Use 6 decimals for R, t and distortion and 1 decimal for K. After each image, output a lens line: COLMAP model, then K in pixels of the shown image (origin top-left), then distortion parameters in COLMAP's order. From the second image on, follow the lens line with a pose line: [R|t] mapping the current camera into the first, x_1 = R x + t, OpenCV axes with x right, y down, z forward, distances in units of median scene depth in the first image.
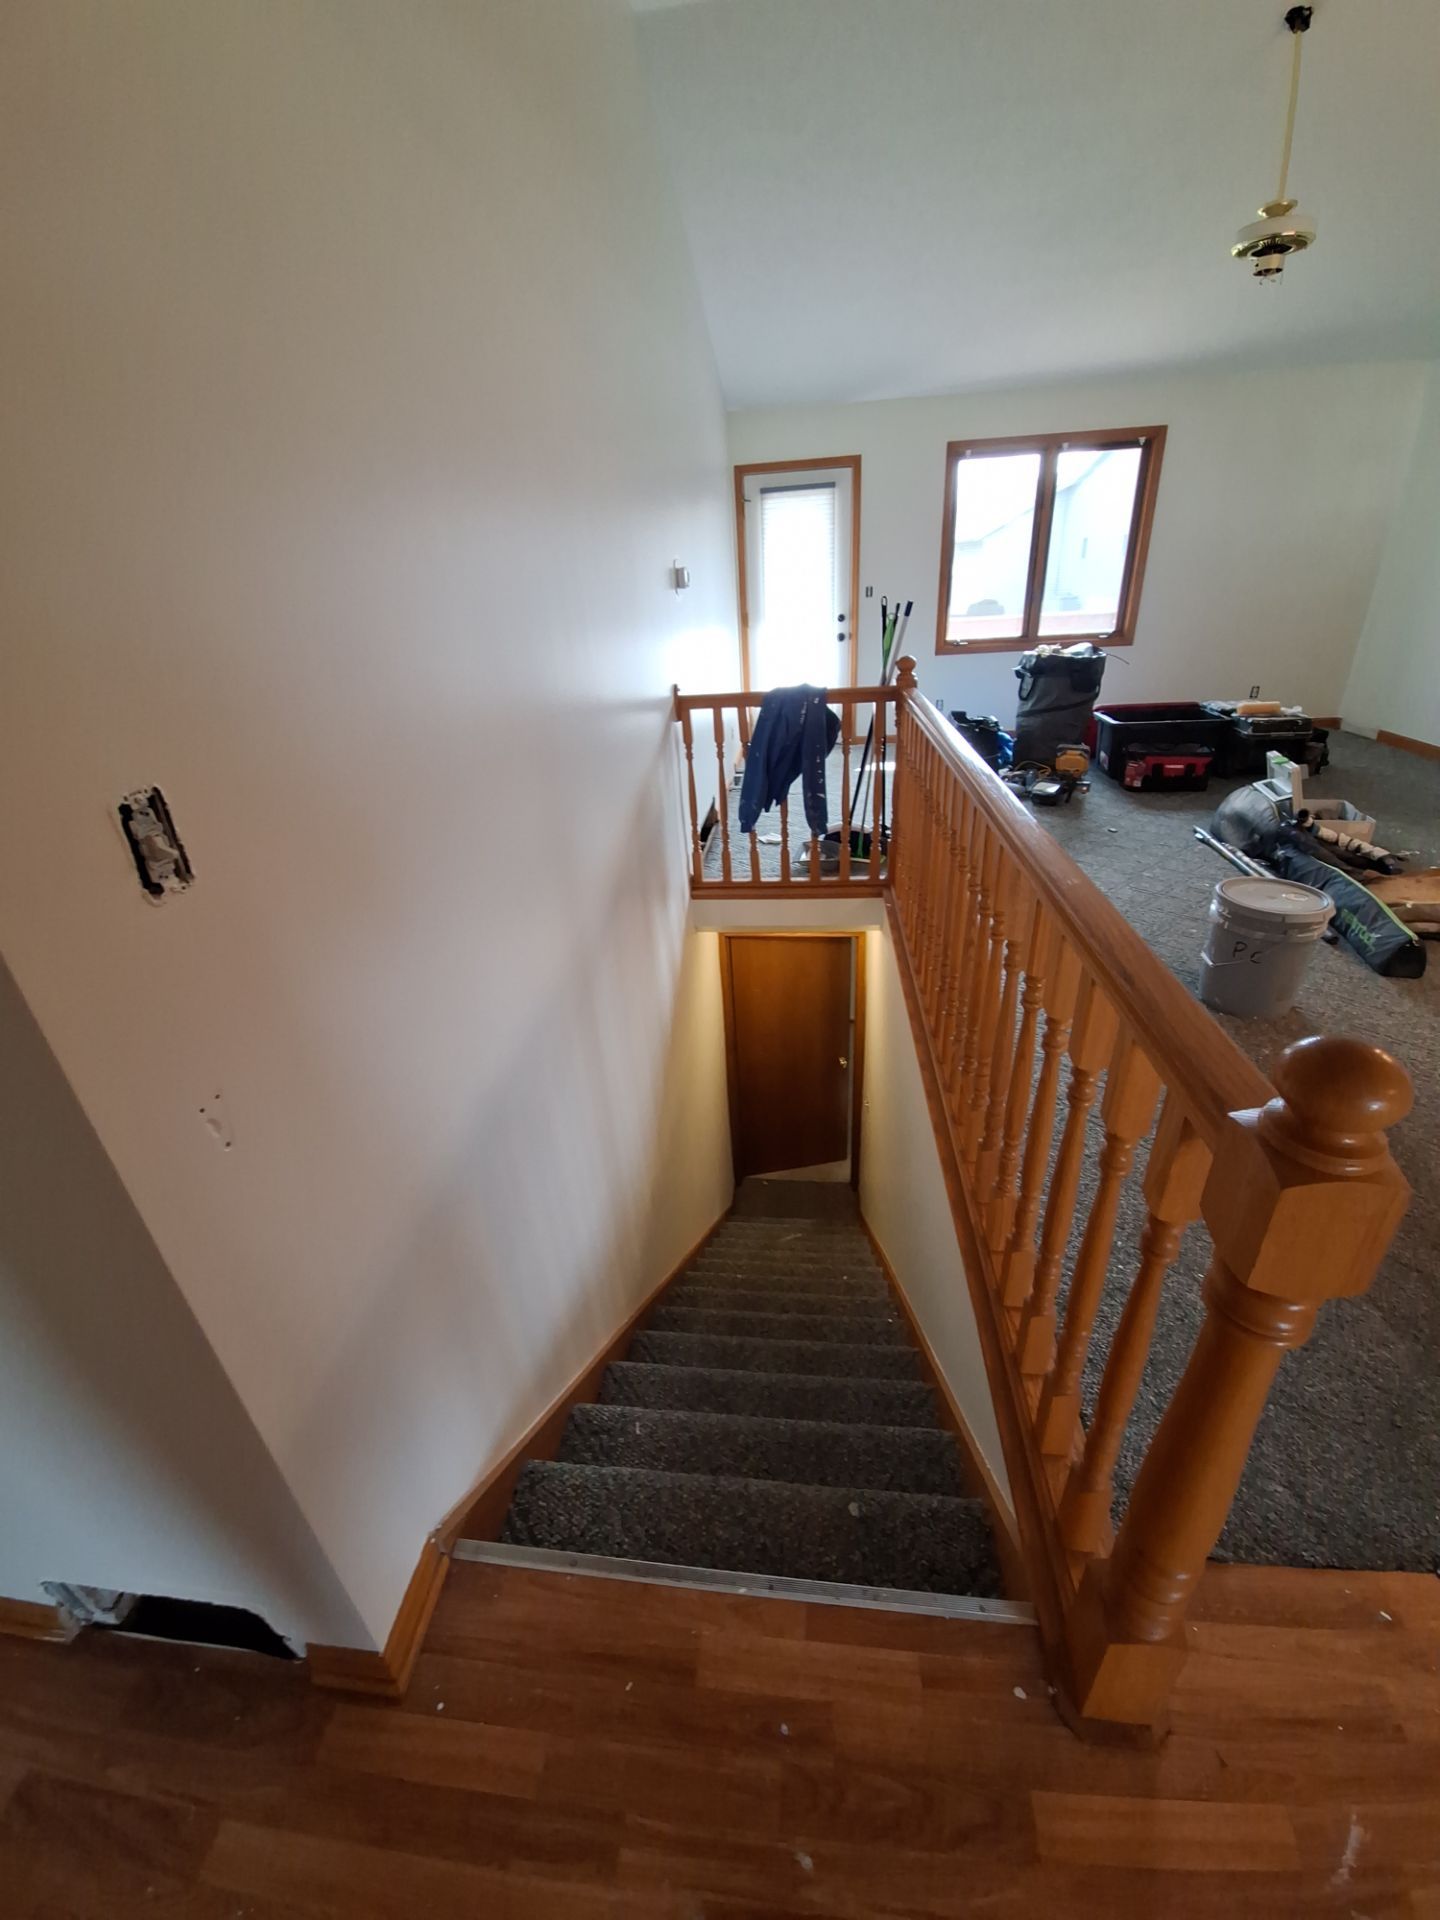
lens RADIAL K [[759.1, 0, 720.3], [0, 759.1, 963.6], [0, 0, 1]] dist [-0.010198, -0.004917]
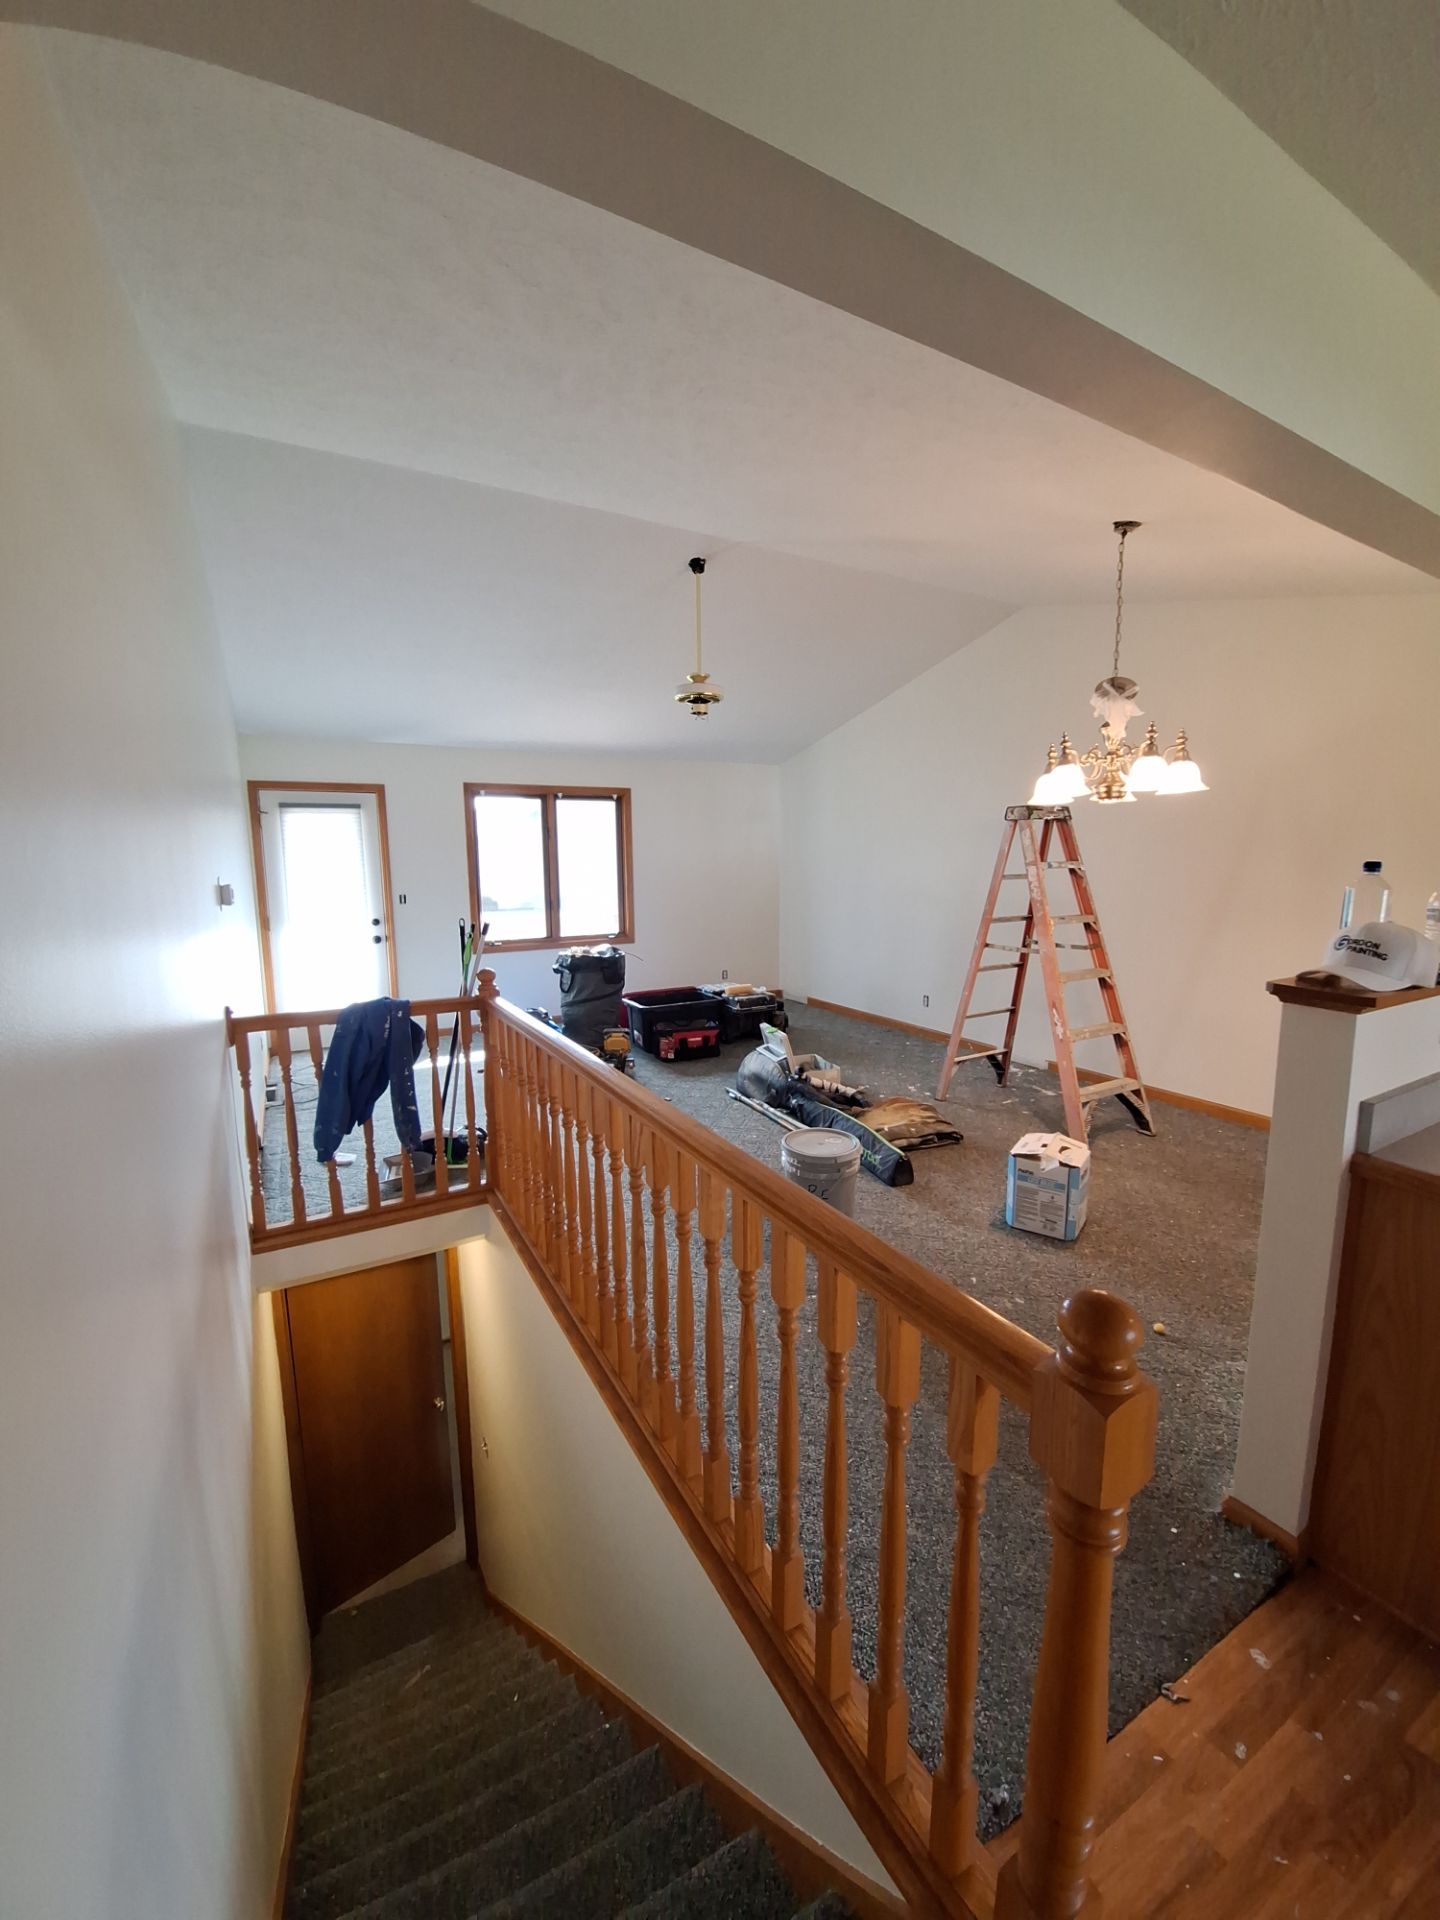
lens RADIAL K [[759.1, 0, 716.0], [0, 759.1, 961.1], [0, 0, 1]] dist [-0.010198, -0.004917]
pose [[0.811299, -0.026399, 0.584035, -0.098647], [0.228676, 0.933720, -0.275454, -0.042829], [-0.538054, 0.357030, 0.763563, 0.008377]]
